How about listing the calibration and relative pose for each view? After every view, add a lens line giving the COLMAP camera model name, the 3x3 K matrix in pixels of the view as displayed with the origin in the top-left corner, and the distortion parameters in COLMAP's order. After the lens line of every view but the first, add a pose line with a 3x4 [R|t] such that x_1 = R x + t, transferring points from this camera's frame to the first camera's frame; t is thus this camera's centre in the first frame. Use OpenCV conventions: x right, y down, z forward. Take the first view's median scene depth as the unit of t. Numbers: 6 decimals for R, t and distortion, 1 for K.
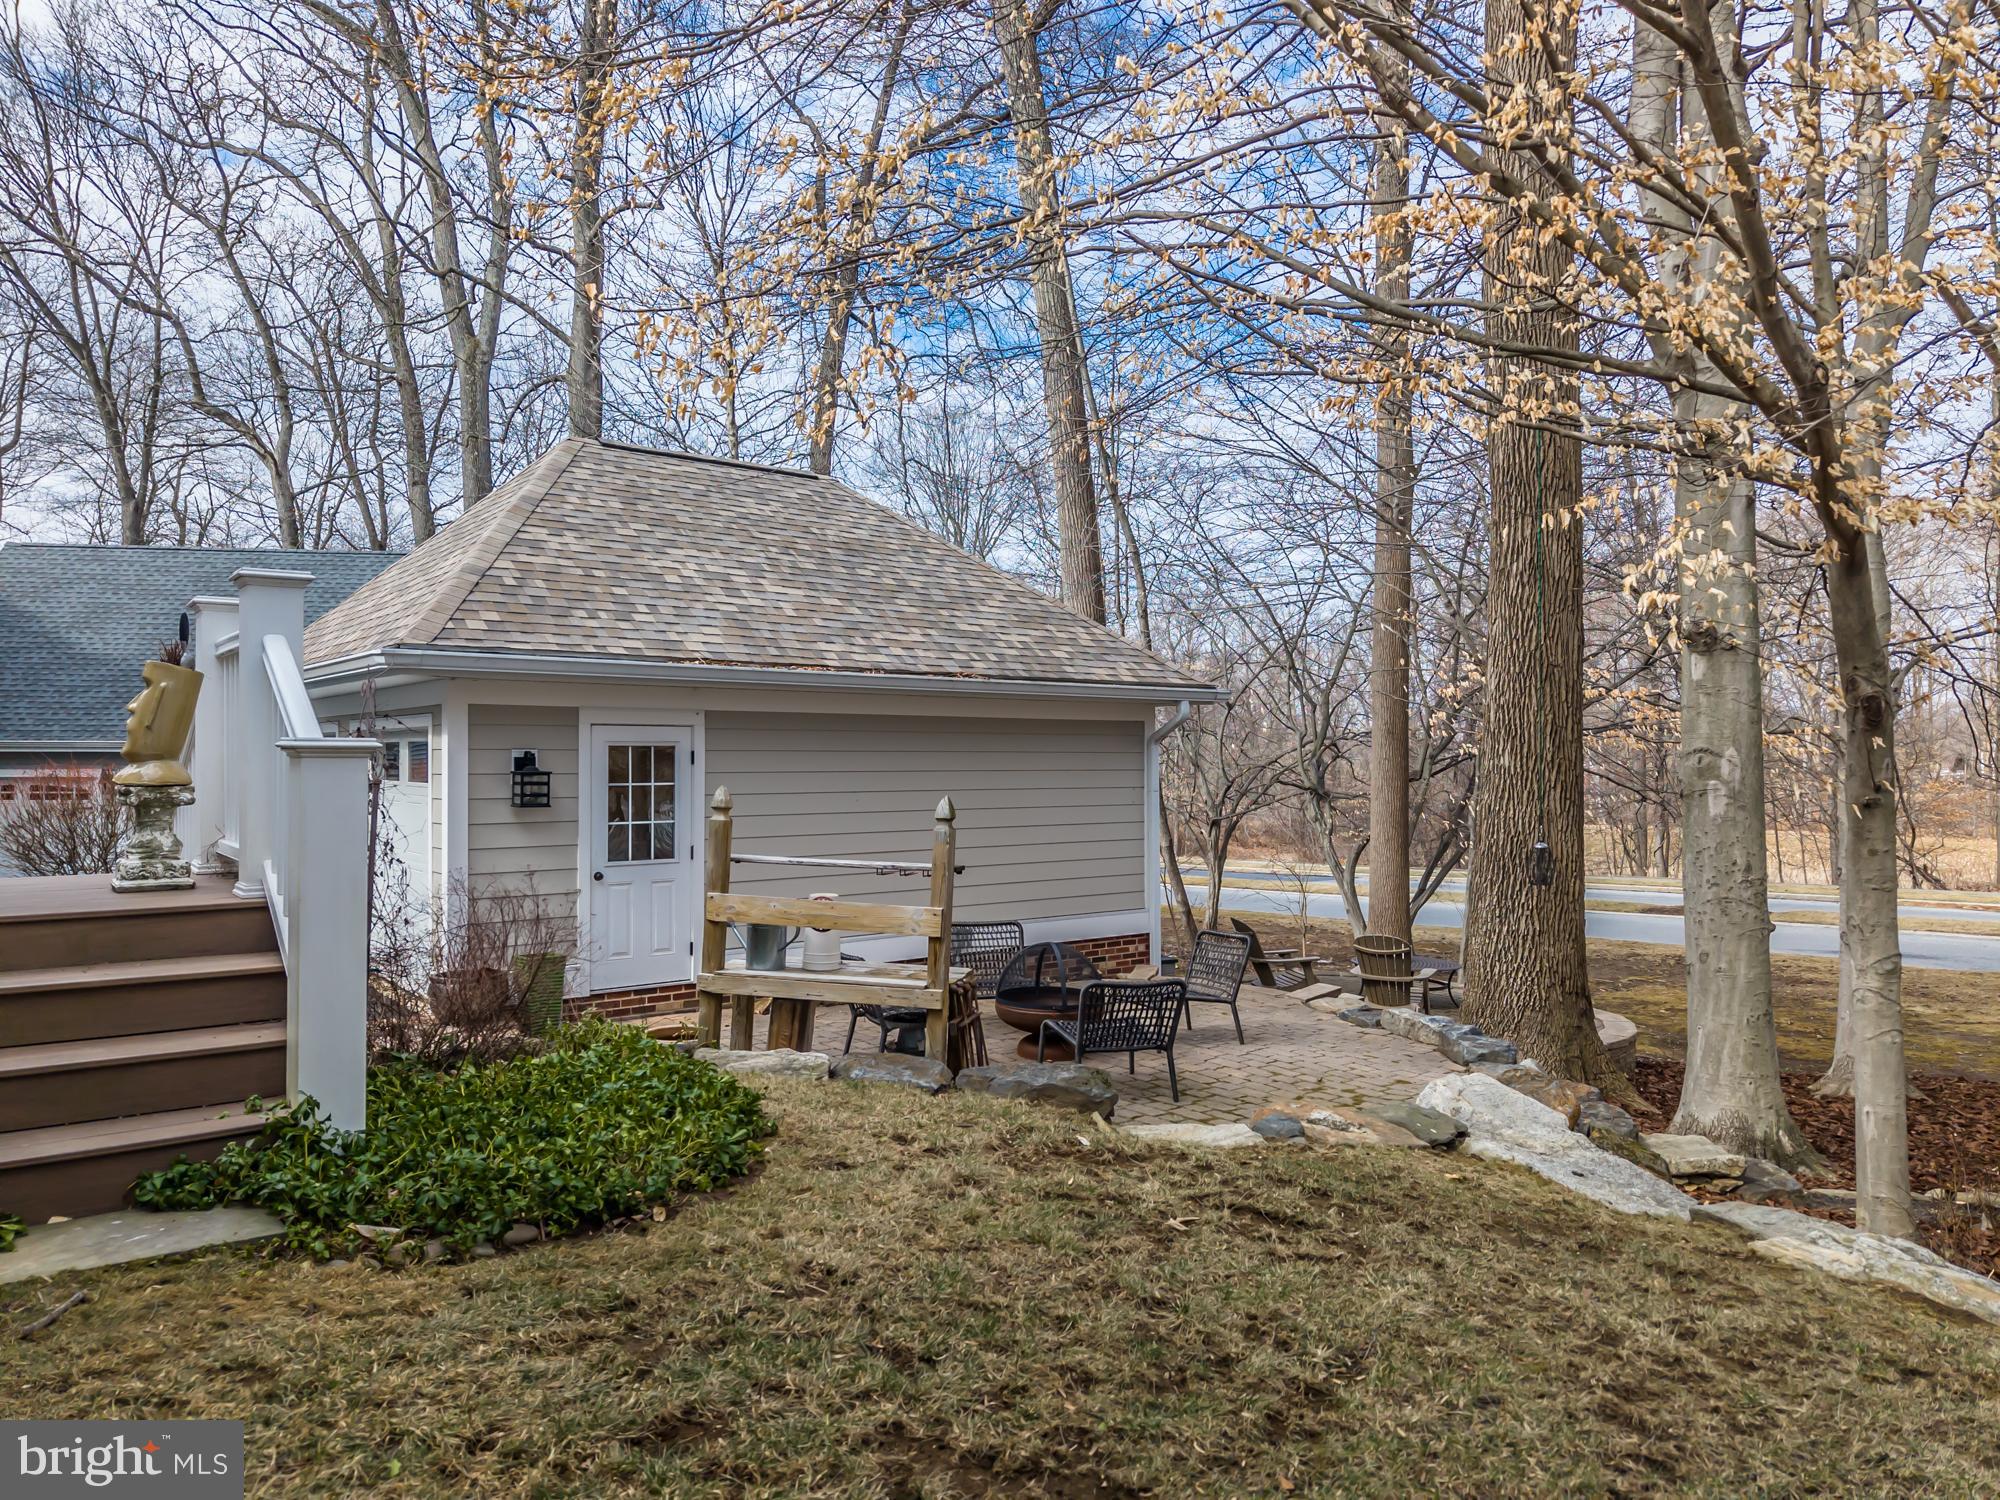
lens RADIAL K [[1380.1, 0, 1047.4], [0, 1380.1, 692.1], [0, 0, 1]] dist [0.061140, -0.002010]
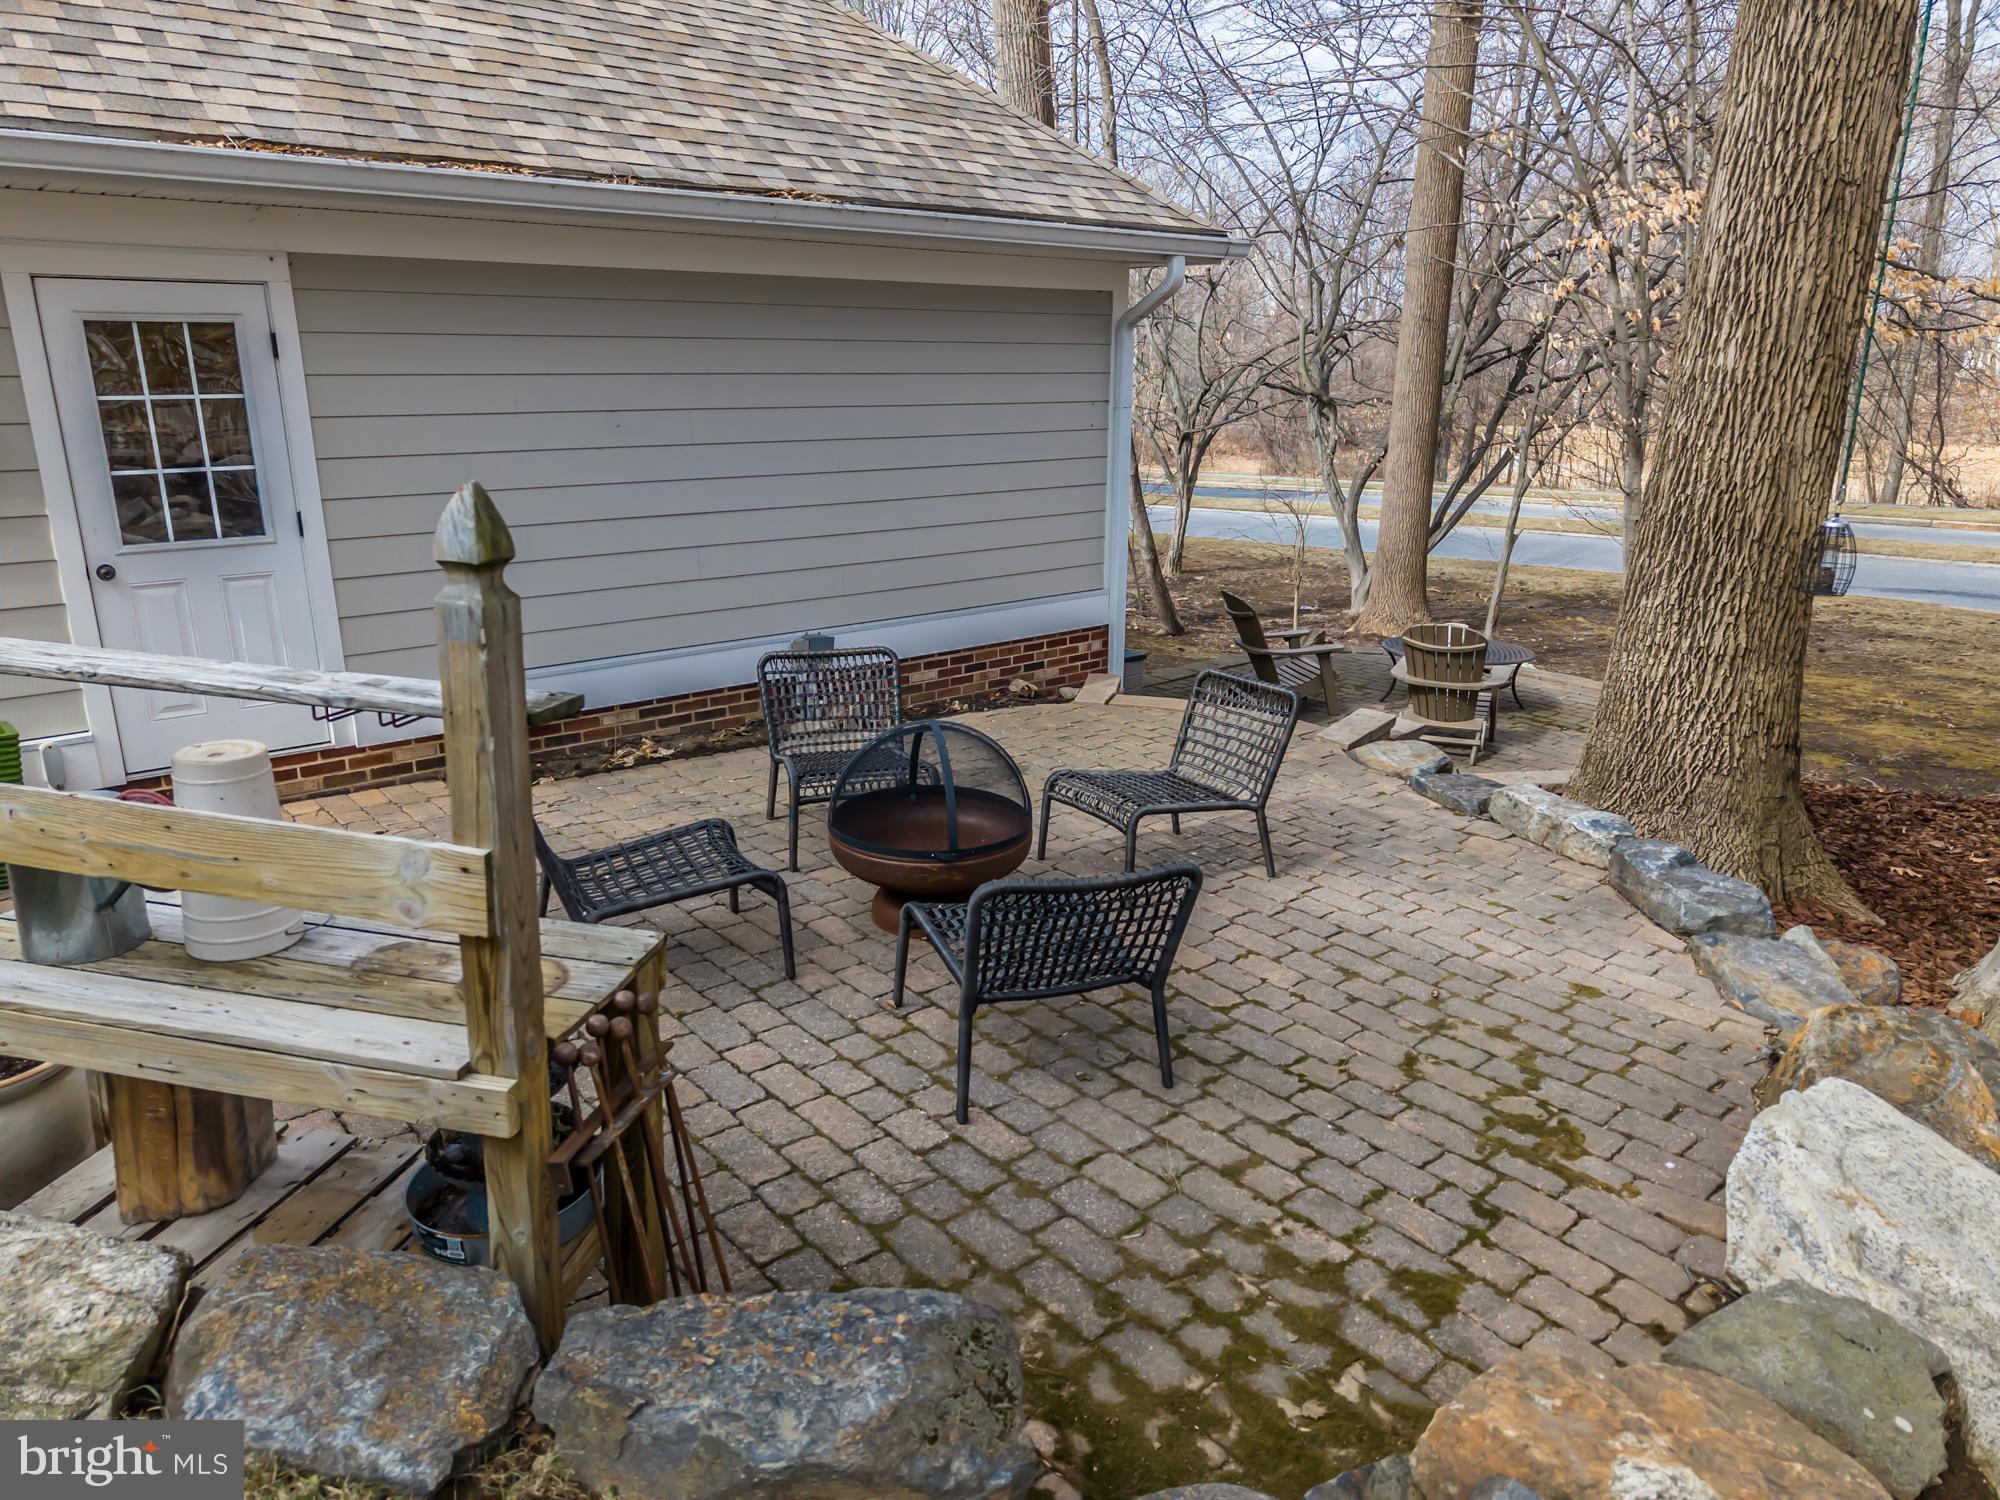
lens RADIAL K [[1370.9, 0, 999.1], [0, 1370.9, 780.7], [0, 0, 1]] dist [0.005611, -0.007505]
pose [[0.999985, 0.004780, 0.002499, 0.021469], [-0.005347, 0.939324, 0.342989, 0.019388], [-0.000708, -0.342997, 0.939336, 0.396484]]
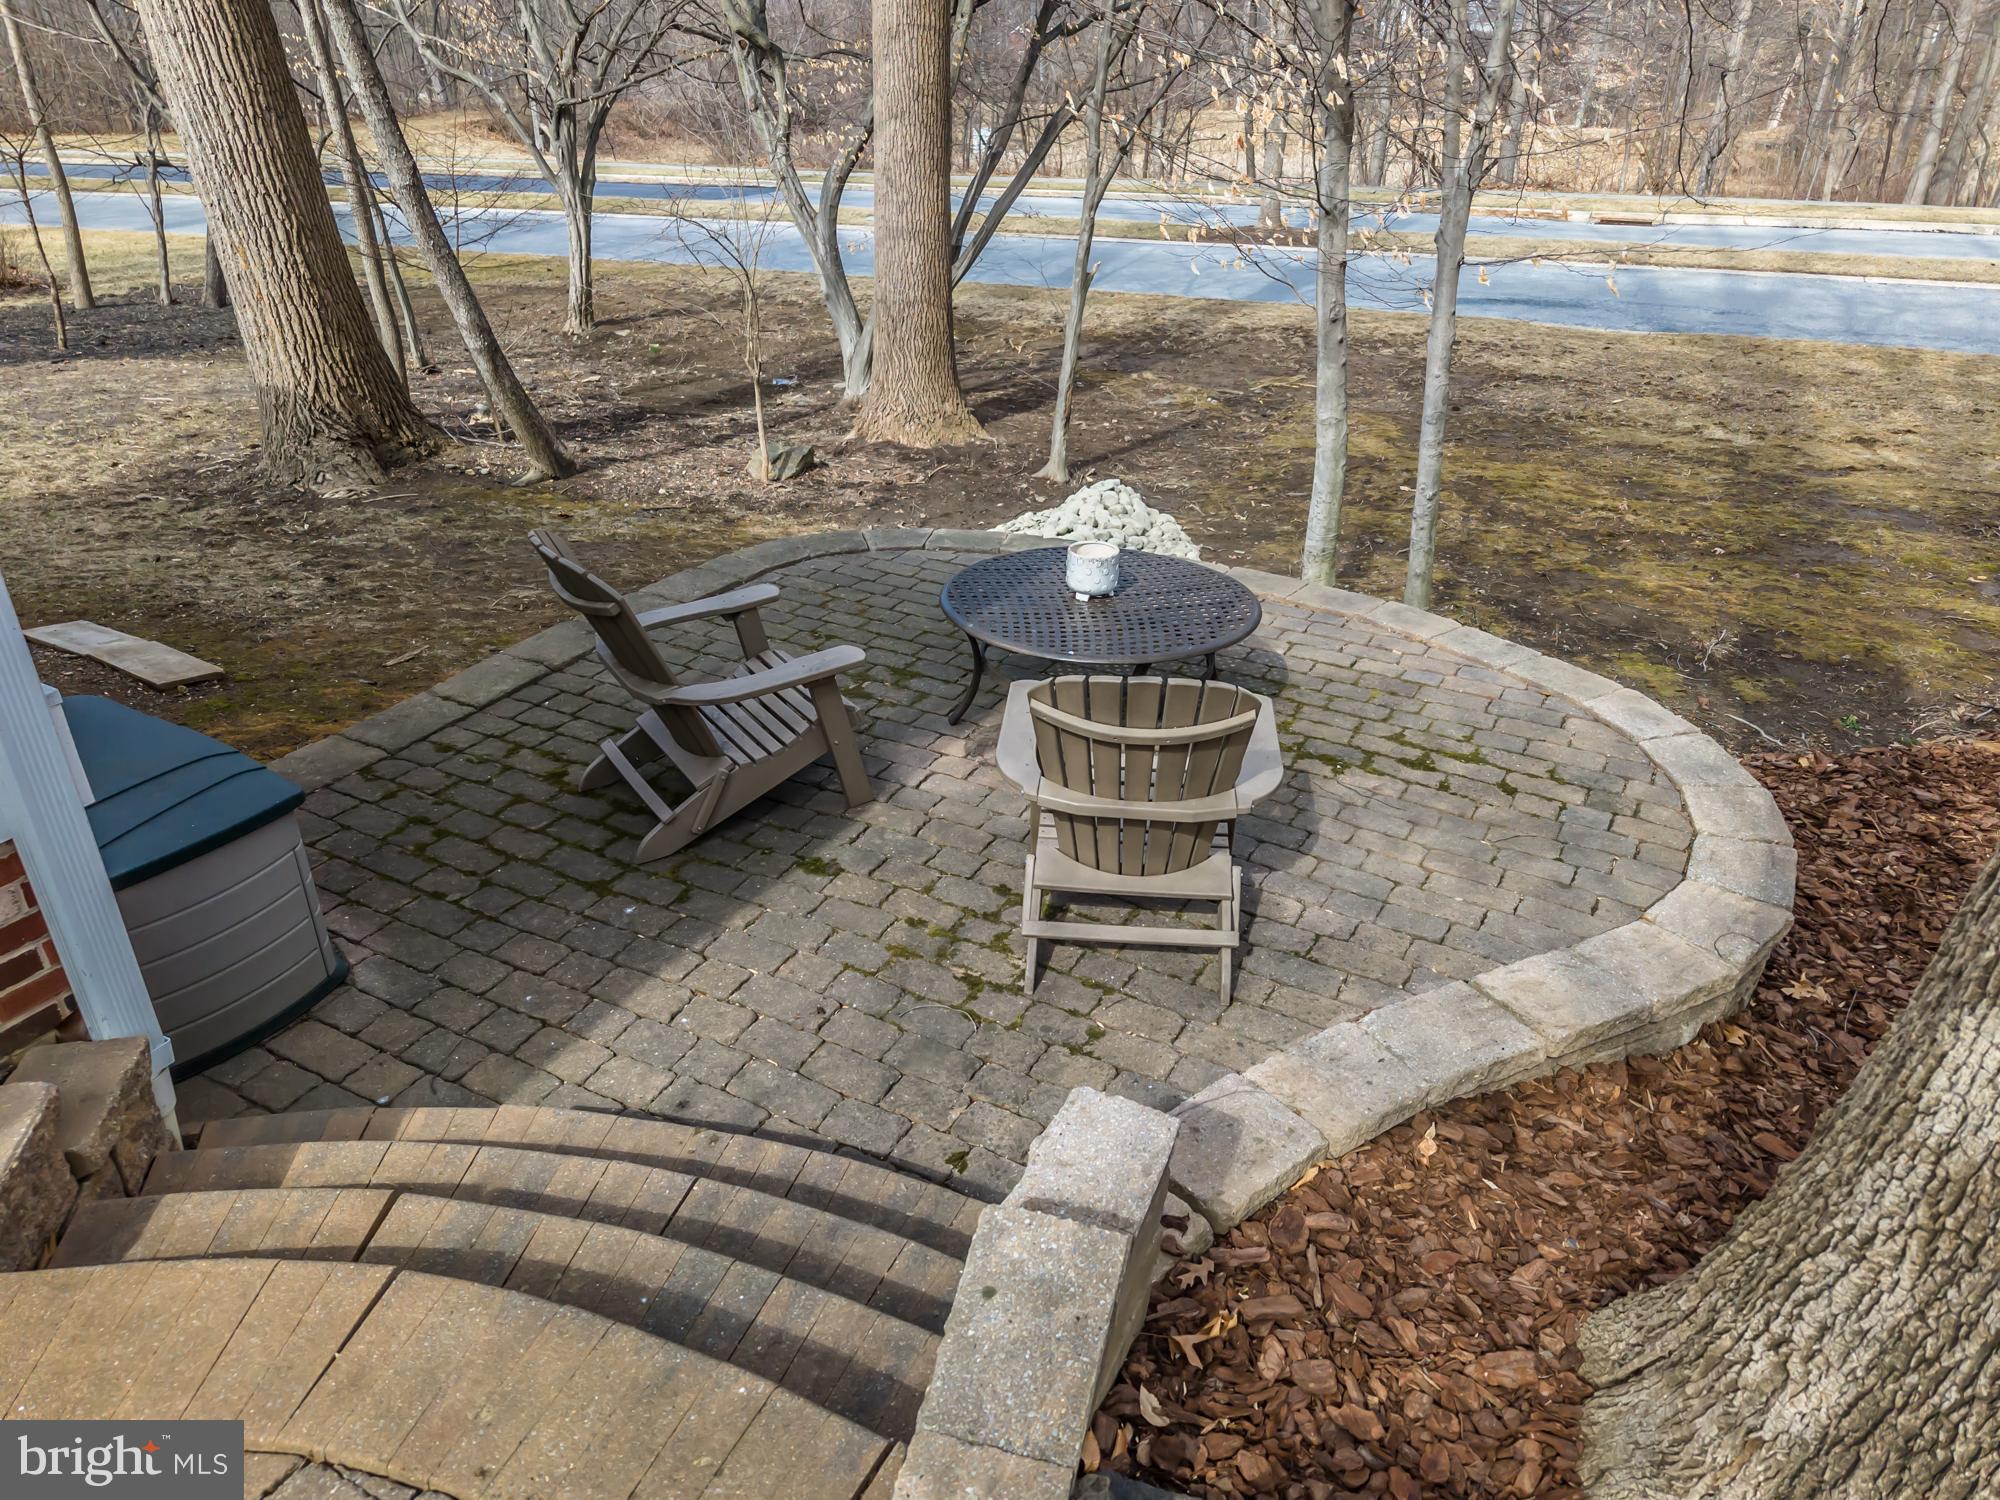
lens RADIAL K [[1290.8, 0, 1000.0], [0, 1290.8, 750.0], [0, 0, 1]] dist [0.003788, -0.000567]
pose [[0.930203, -0.163586, 0.328575, 0.176318], [-0.035399, 0.851034, 0.523917, 0.089811], [-0.365334, -0.498980, 0.785843, 1.015617]]
